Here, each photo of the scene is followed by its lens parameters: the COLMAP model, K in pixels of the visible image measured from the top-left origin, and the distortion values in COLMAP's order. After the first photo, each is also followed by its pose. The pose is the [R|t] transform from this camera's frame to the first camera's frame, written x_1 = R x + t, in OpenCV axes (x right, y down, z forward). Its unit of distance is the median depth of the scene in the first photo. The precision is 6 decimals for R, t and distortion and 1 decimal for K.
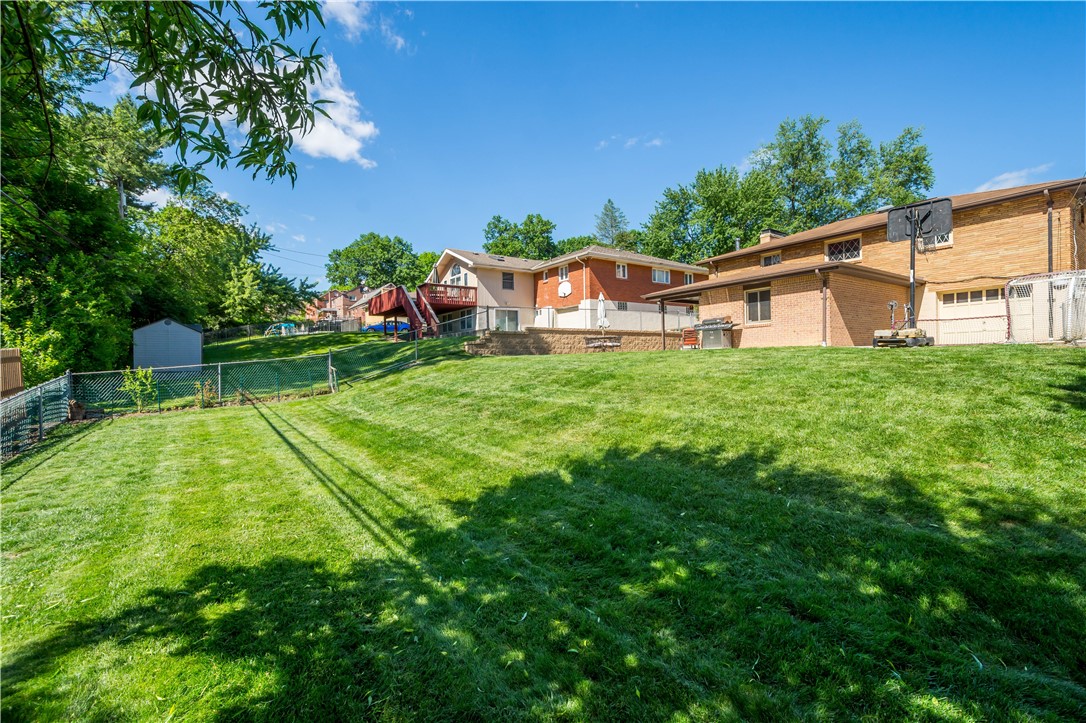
lens RADIAL K [[480.8, 0, 539.1], [0, 480.8, 365.4], [0, 0, 1]] dist [0.005742, -0.002787]
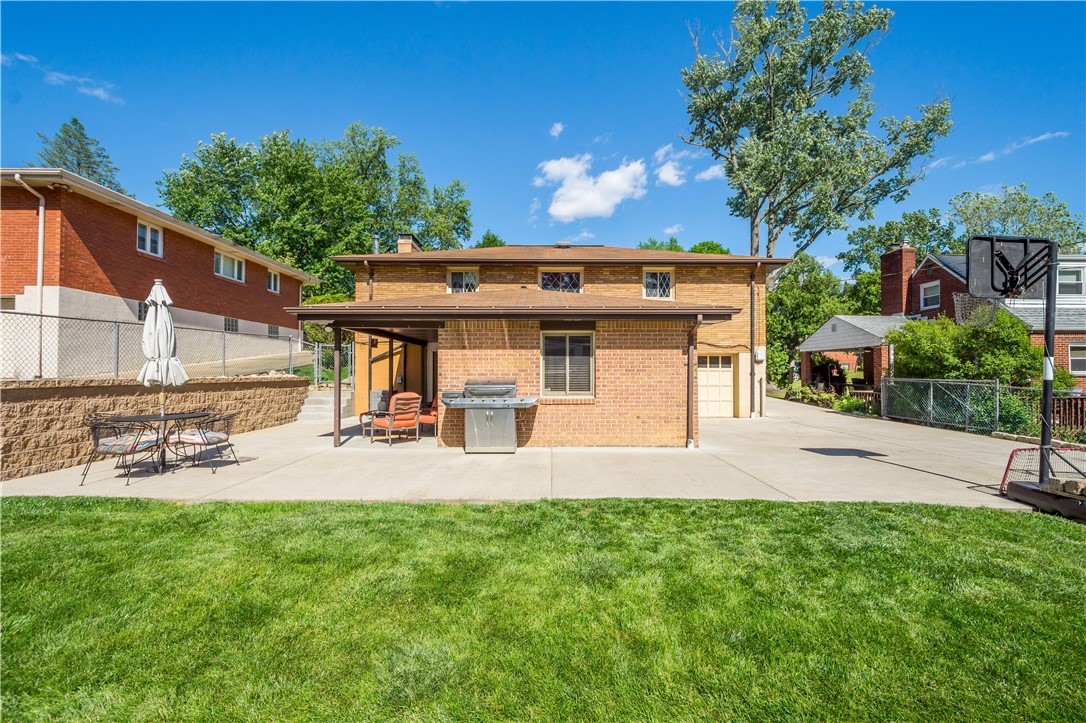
lens RADIAL K [[480.8, 0, 550.8], [0, 480.8, 363.3], [0, 0, 1]] dist [0.005742, -0.002787]
pose [[0.566561, 0.042186, 0.822939, 0.011452], [-0.010544, 0.998978, -0.043951, -0.093566], [-0.823952, 0.016224, 0.566427, 0.668985]]
